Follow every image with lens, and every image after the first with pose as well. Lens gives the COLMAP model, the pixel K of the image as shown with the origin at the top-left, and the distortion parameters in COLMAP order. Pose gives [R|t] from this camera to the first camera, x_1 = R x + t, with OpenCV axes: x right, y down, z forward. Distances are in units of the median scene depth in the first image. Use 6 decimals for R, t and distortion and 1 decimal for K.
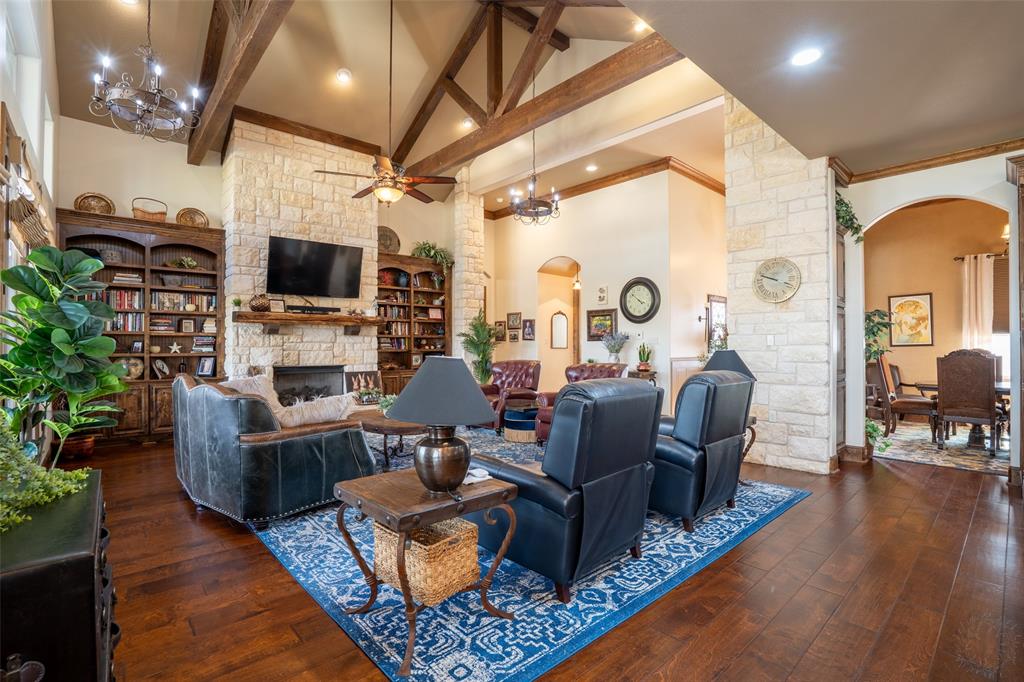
lens RADIAL K [[474.9, 0, 513.0], [0, 474.9, 342.2], [0, 0, 1]] dist [-0.065007, 0.026866]
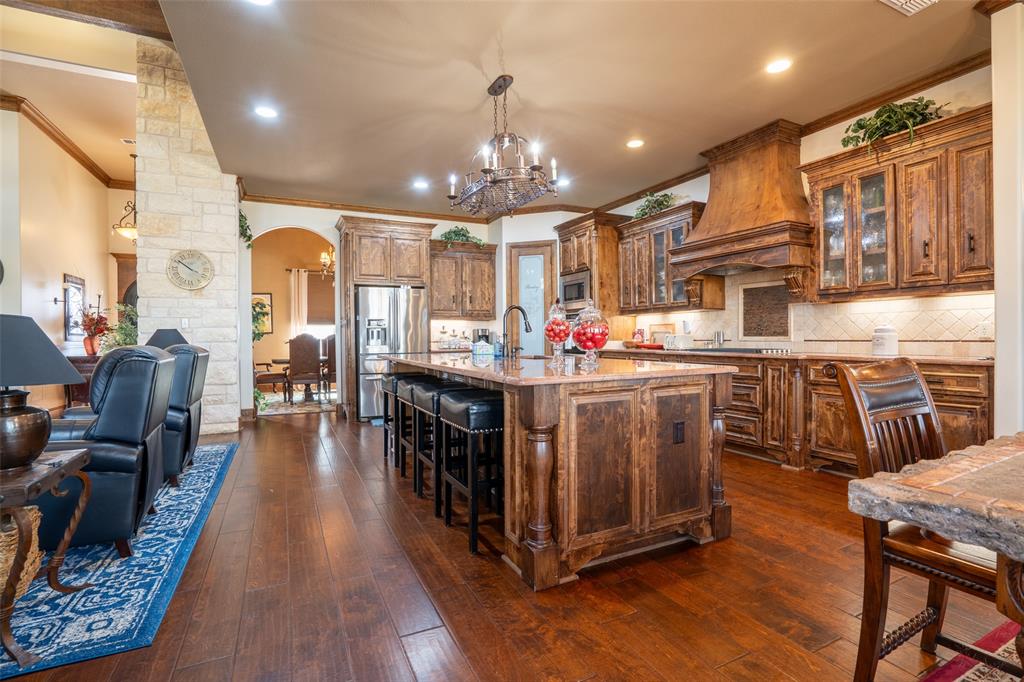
lens RADIAL K [[474.9, 0, 513.0], [0, 474.9, 342.2], [0, 0, 1]] dist [-0.065007, 0.026866]
pose [[0.272414, -0.011586, 0.962110, -0.648296], [0.003015, 0.999933, 0.011188, 0.068632], [-0.962175, -0.000148, 0.272430, -0.111814]]
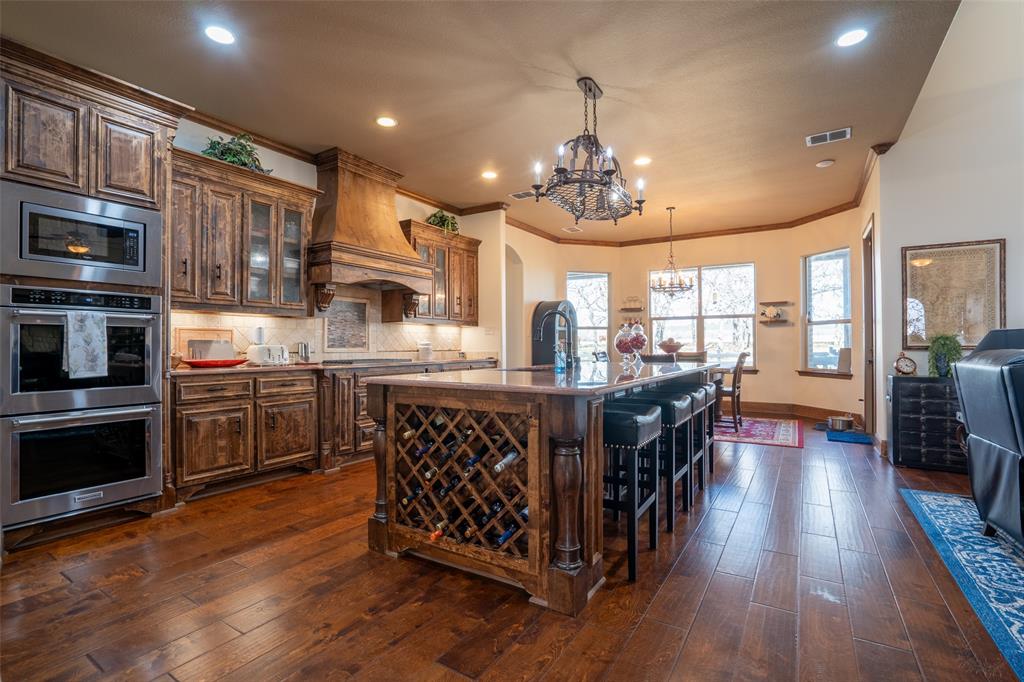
lens RADIAL K [[474.9, 0, 513.0], [0, 474.9, 342.2], [0, 0, 1]] dist [-0.065007, 0.026866]
pose [[-0.963737, -0.000273, -0.266855, 1.623343], [0.003383, 0.999907, -0.013240, 0.073997], [0.266834, -0.013662, -0.963646, 1.844513]]
